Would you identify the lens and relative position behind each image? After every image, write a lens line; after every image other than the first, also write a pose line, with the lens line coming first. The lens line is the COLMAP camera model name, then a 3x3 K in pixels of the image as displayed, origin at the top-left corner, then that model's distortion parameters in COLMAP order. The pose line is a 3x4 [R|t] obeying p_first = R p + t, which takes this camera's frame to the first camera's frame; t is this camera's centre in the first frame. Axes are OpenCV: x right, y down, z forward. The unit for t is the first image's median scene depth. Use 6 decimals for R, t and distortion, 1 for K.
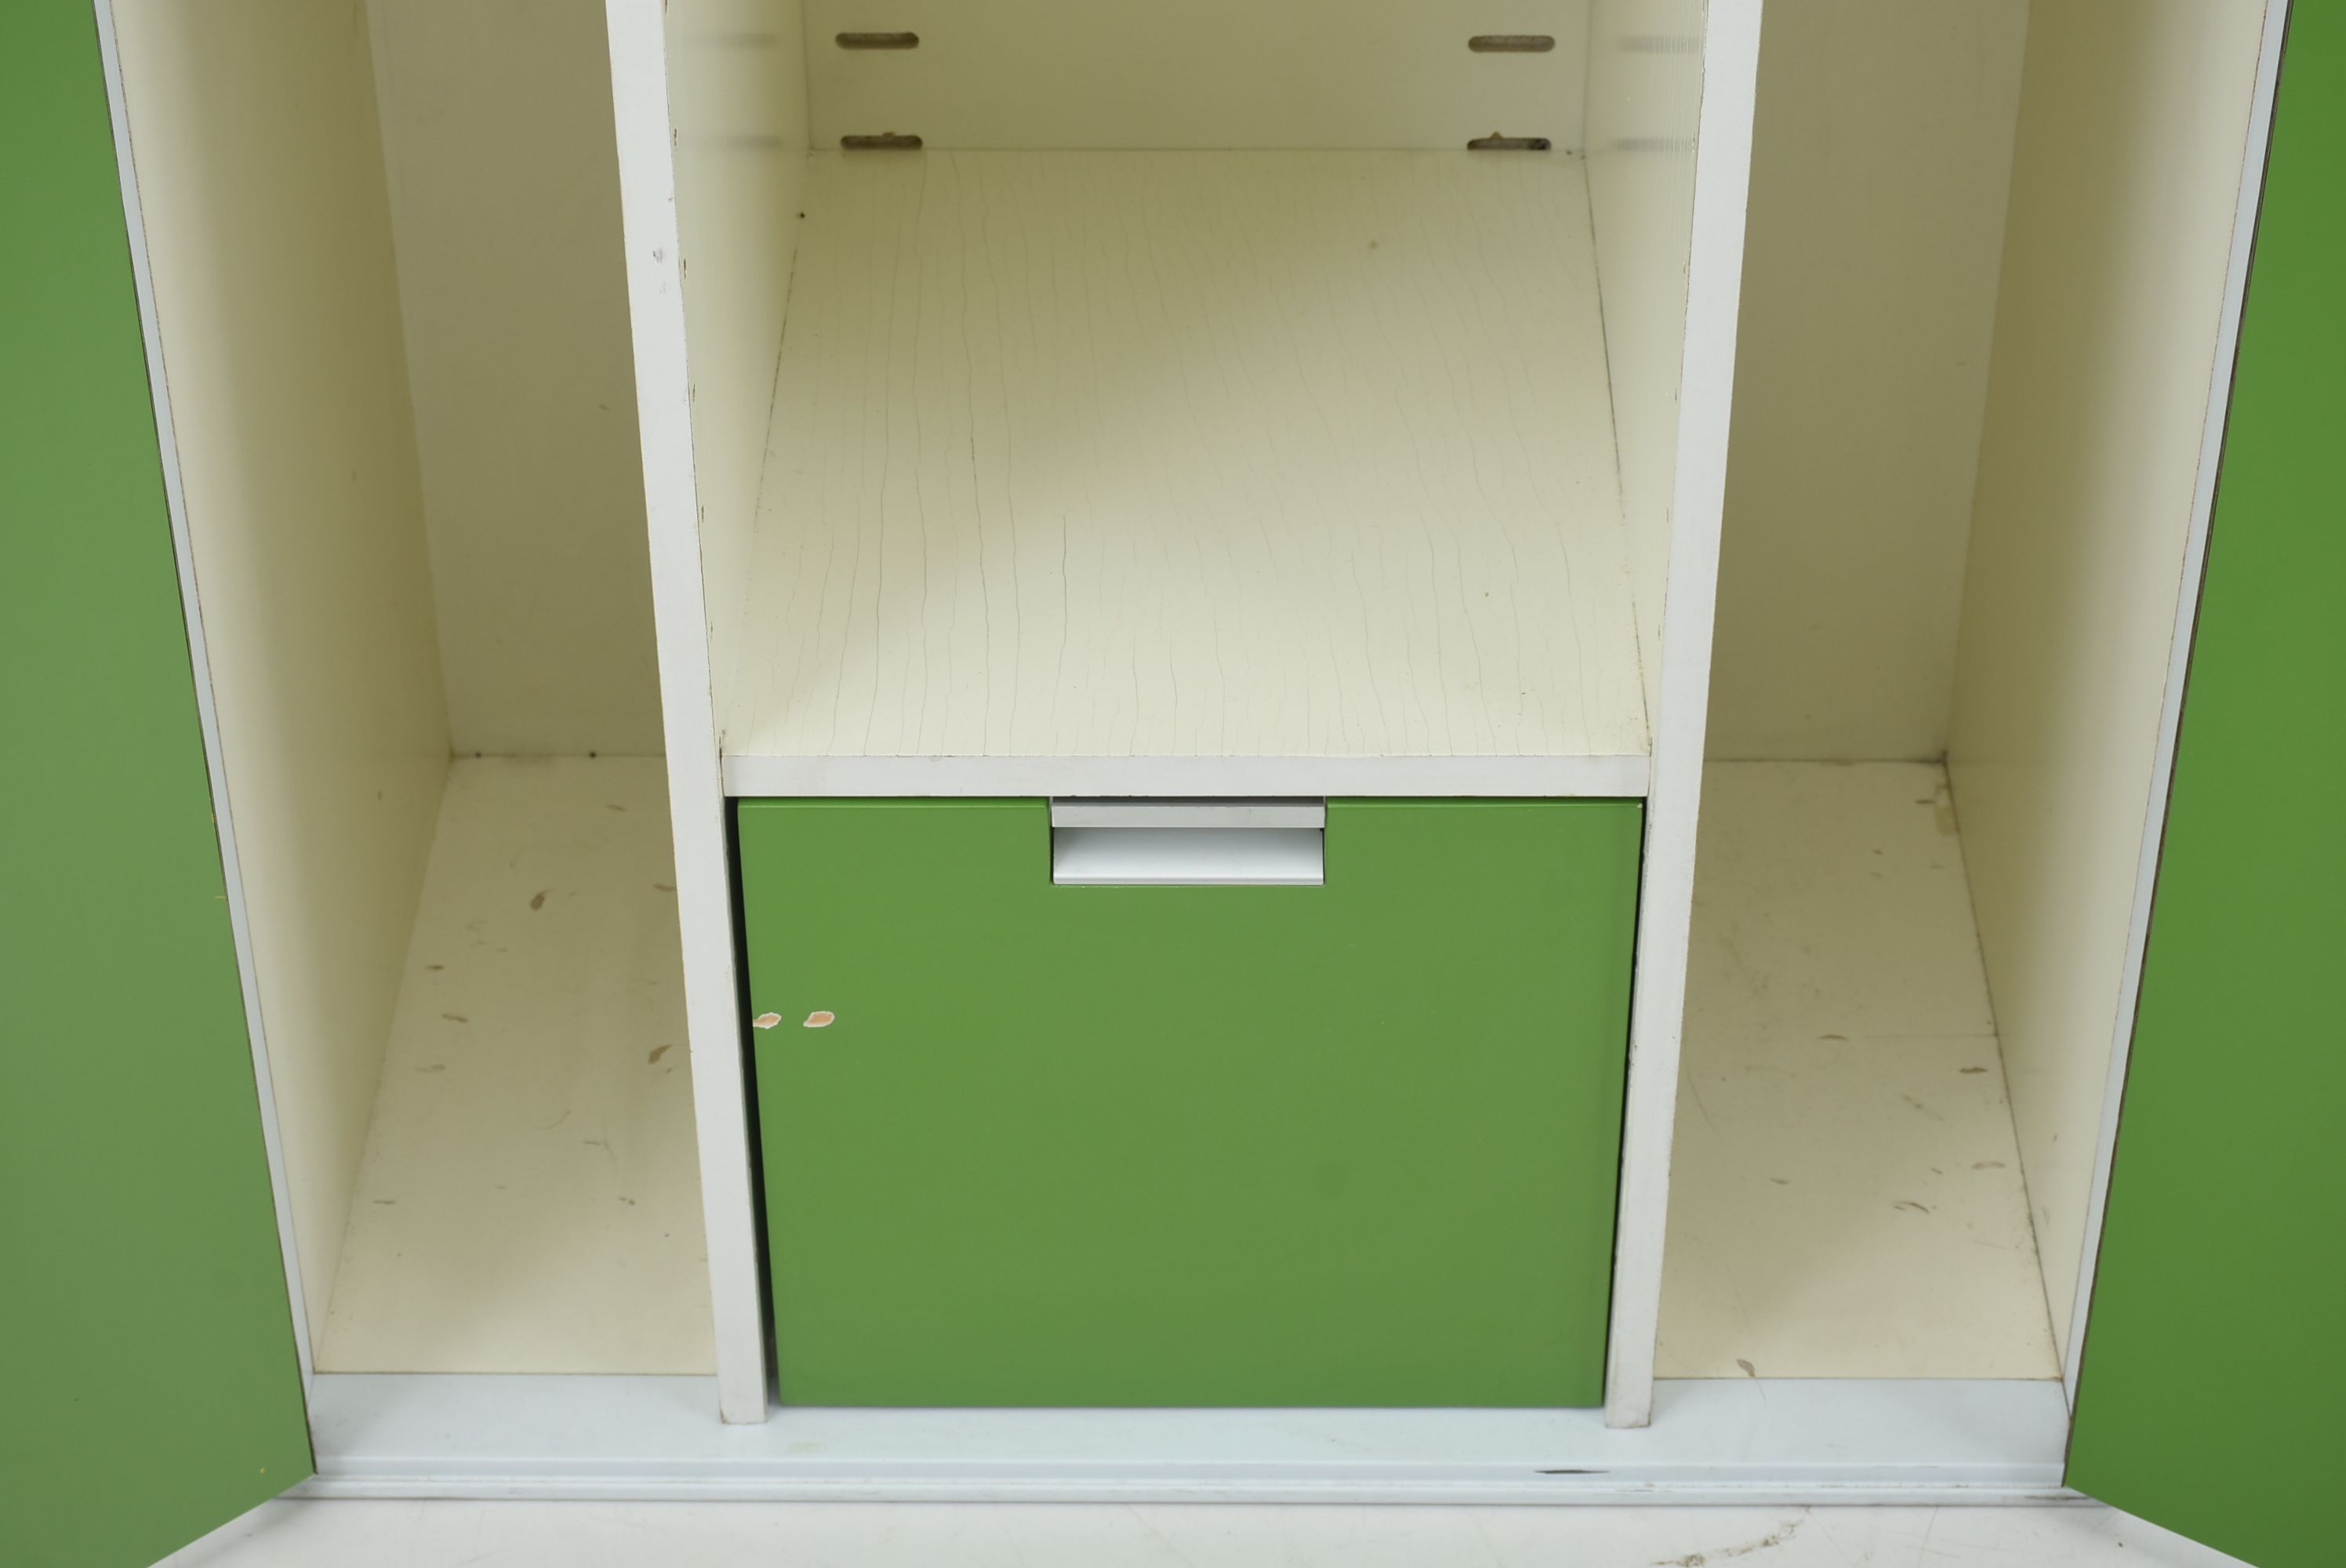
lens RADIAL K [[4825.0, 0, 1173.0], [0, 4825.0, 784.0], [0, 0, 1]] dist [-0.041292, -0.098965]
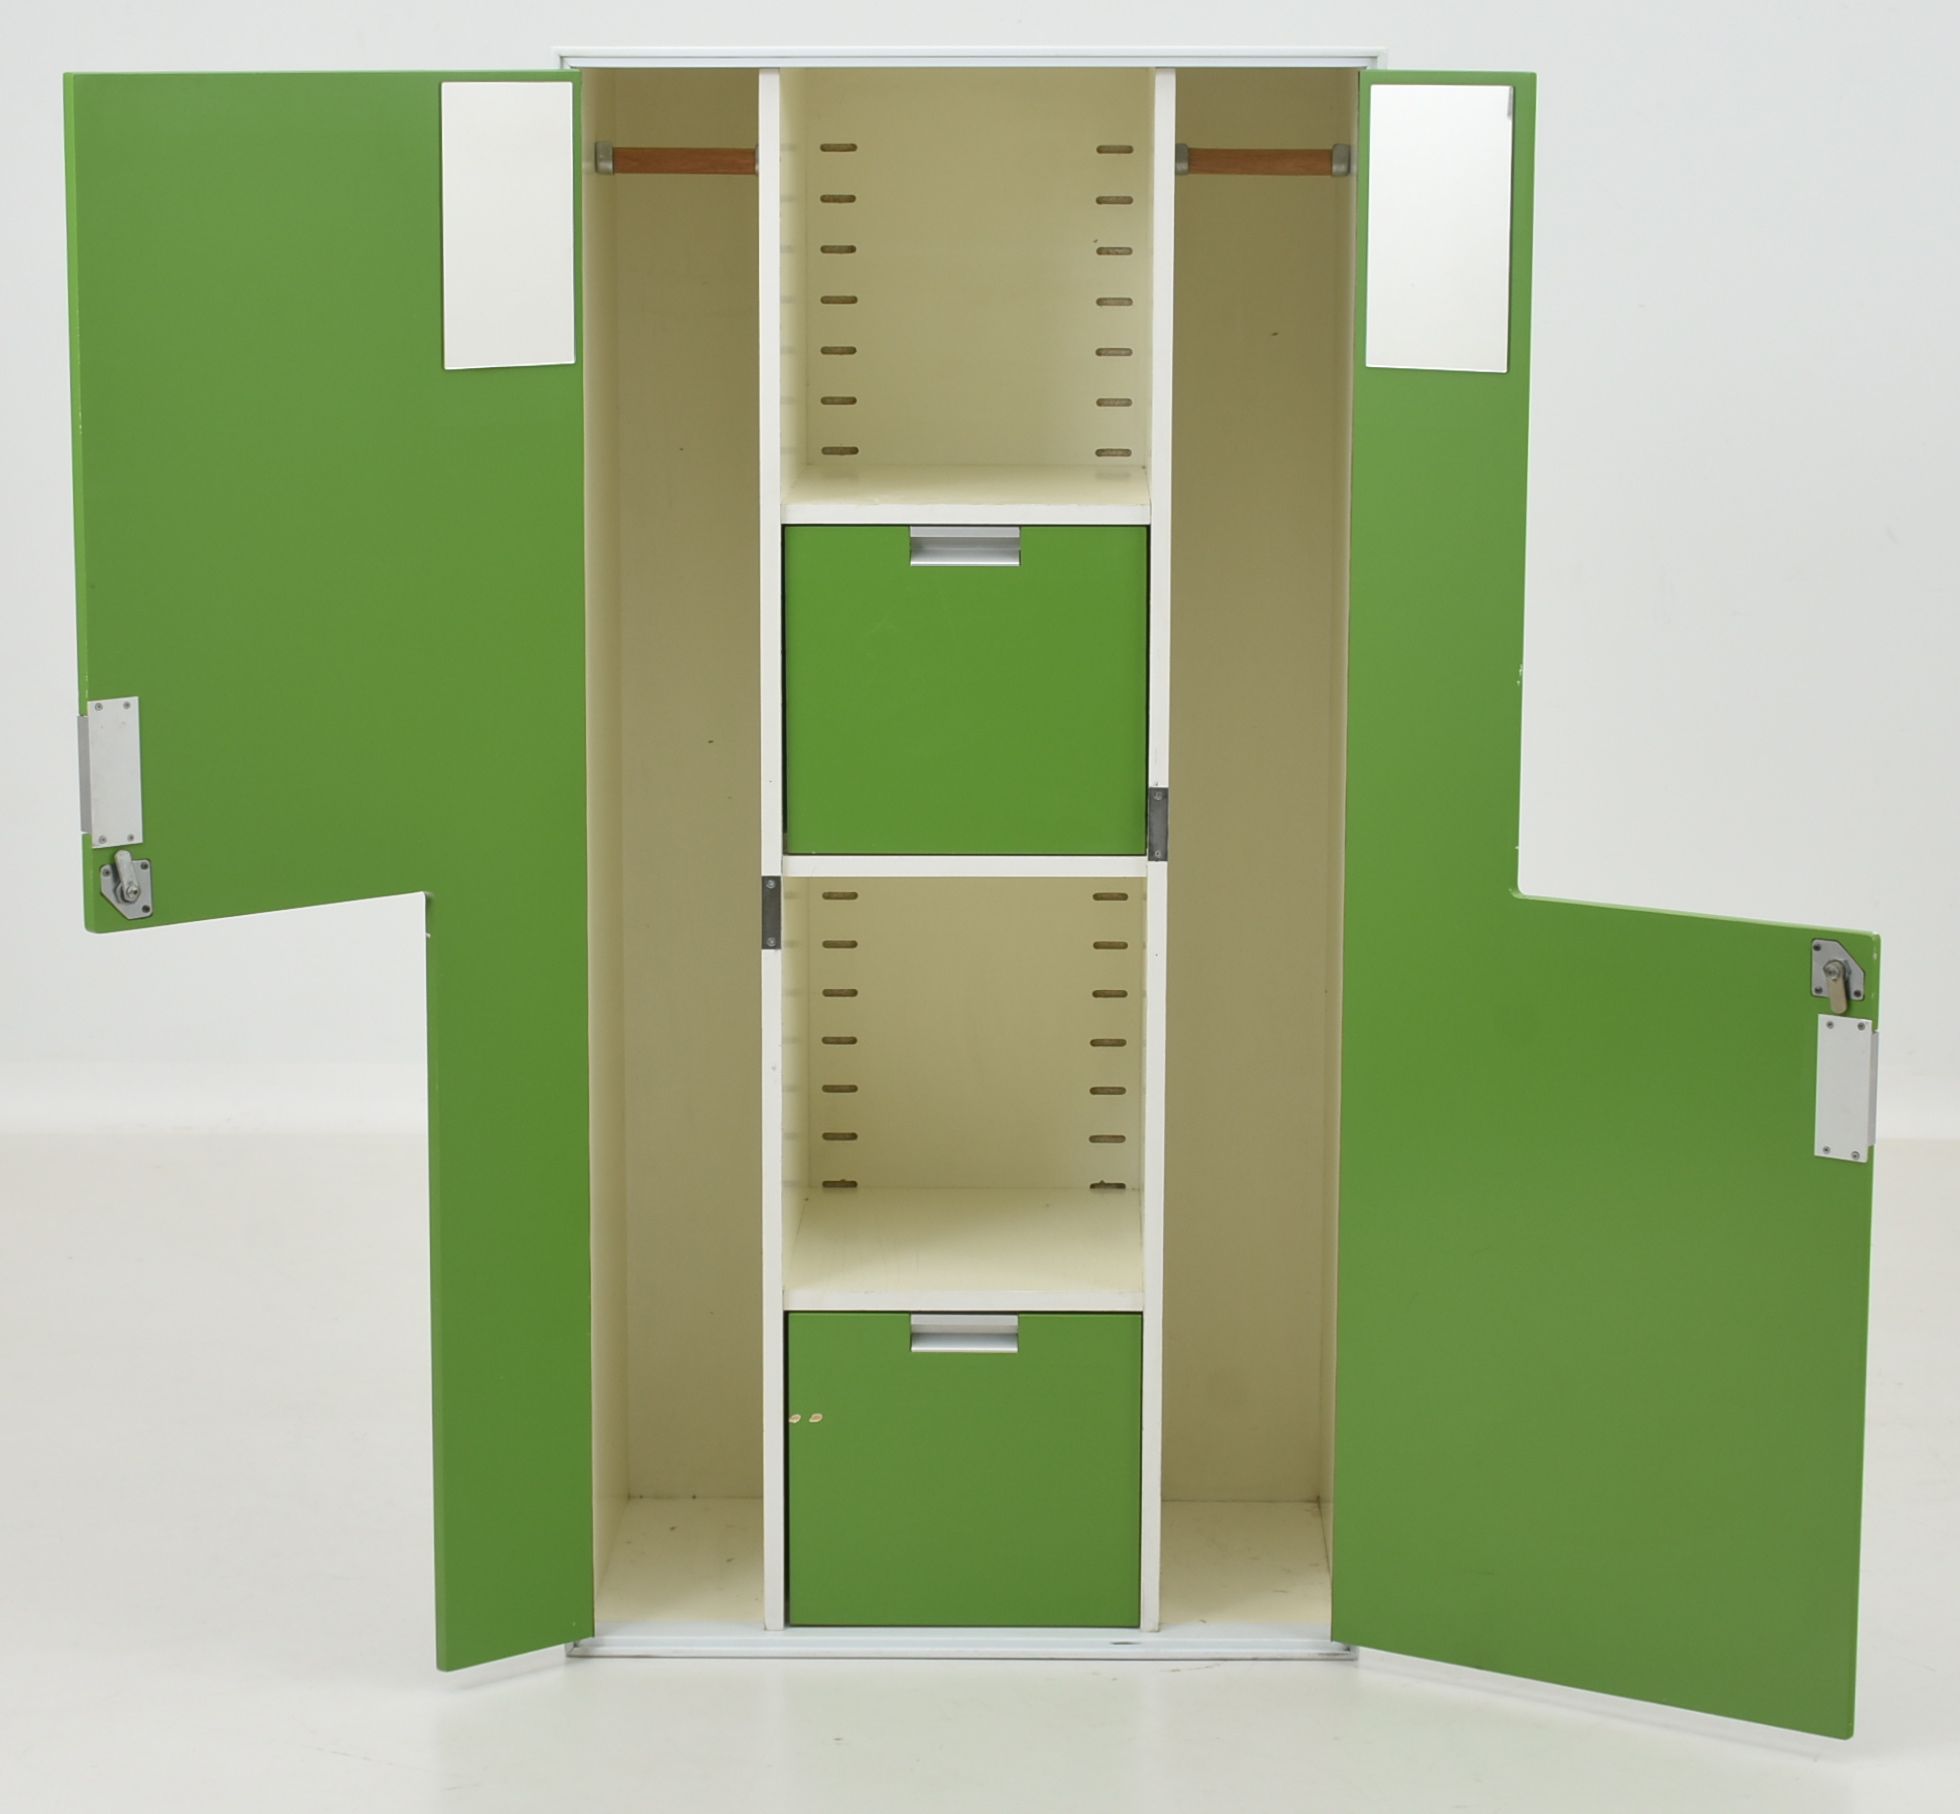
lens RADIAL K [[5199.0, 0, 980.0], [0, 5199.0, 907.0], [0, 0, 1]] dist [-0.009473, -0.565889]
pose [[0.999941, 0.007315, -0.008081, 0.029411], [-0.010211, 0.887990, -0.459750, 0.987069], [0.003813, 0.459805, 0.888012, -1.418044]]
